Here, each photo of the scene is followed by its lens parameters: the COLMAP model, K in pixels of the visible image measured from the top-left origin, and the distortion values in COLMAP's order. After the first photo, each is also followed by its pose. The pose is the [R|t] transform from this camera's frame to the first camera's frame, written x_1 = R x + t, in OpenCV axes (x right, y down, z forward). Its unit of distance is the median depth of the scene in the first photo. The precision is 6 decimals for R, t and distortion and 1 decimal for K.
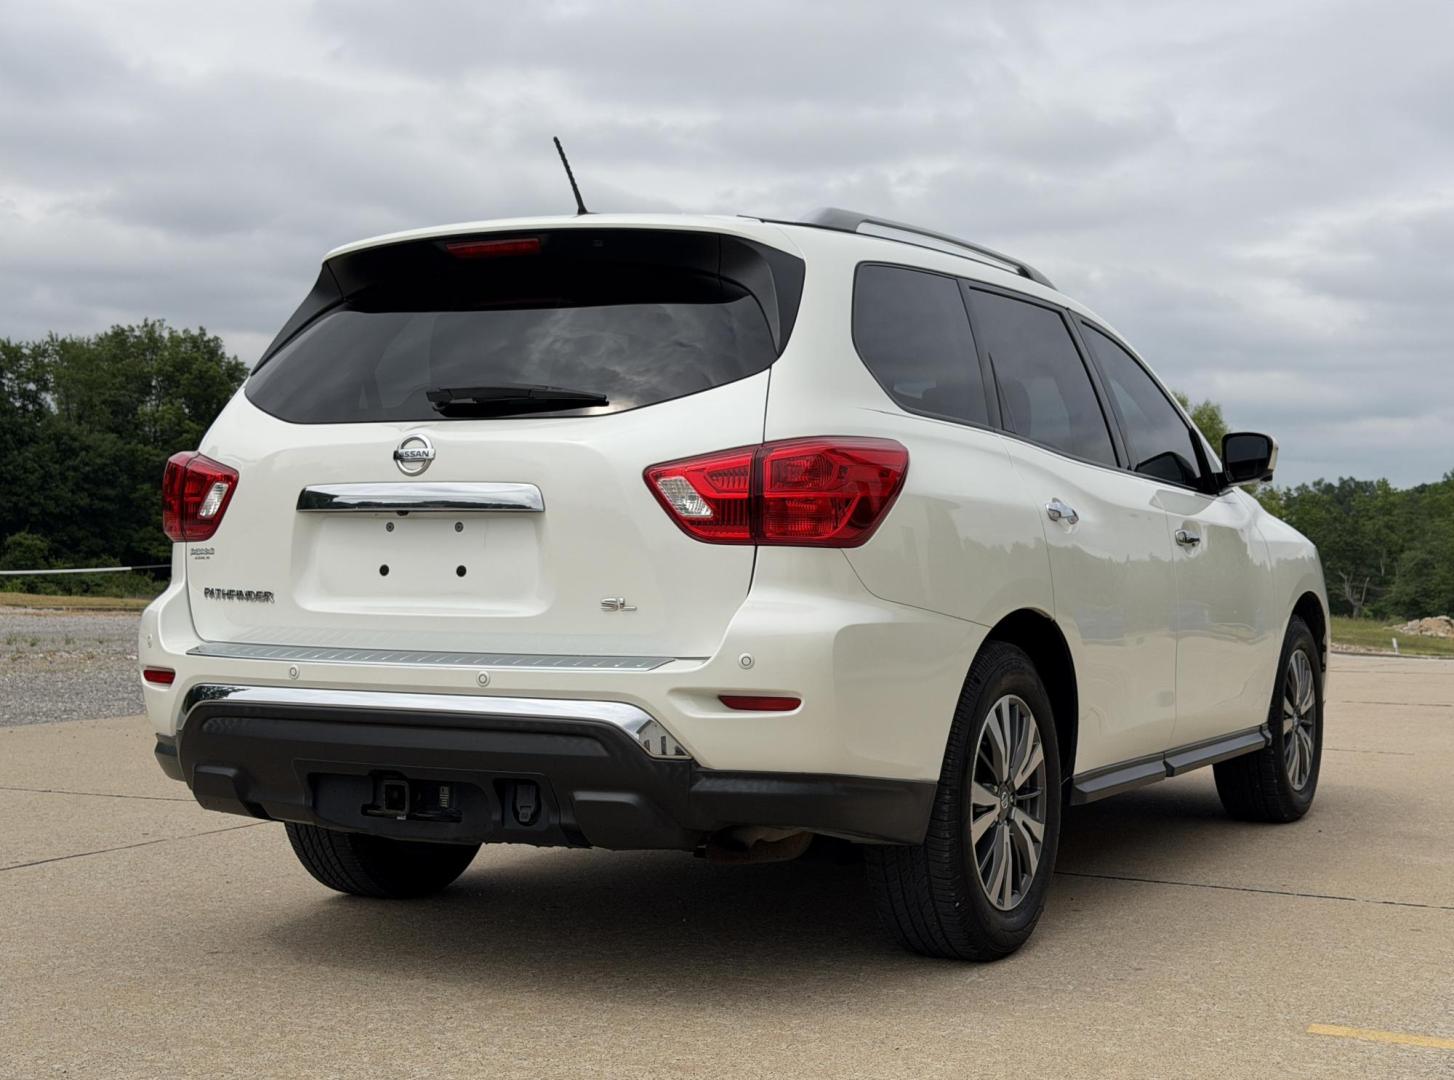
lens RADIAL K [[2178.3, 0, 727.0], [0, 2178.3, 540.0], [0, 0, 1]] dist [0.050032, 0.004701]
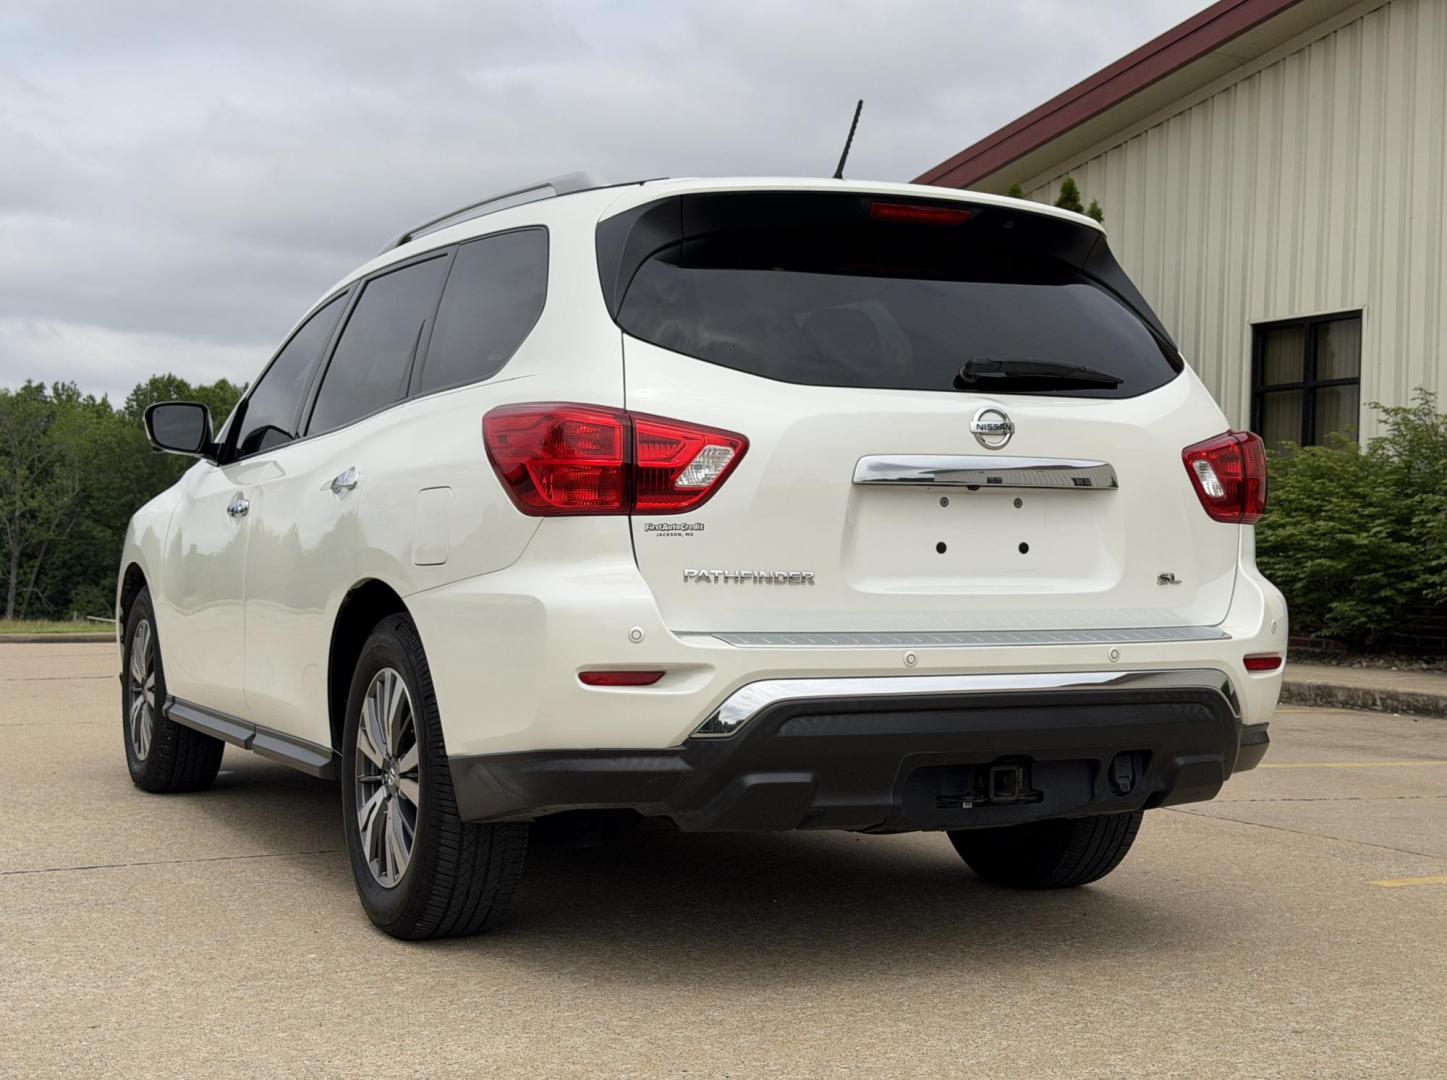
lens RADIAL K [[2060.7, 0, 723.5], [0, 2060.7, 540.0], [0, 0, 1]] dist [0.101286, 0.006801]
pose [[0.587304, -0.005243, 0.809350, -0.954599], [-0.007296, 0.999904, 0.011772, 0.000661], [-0.809334, -0.012818, 0.587209, 0.559422]]
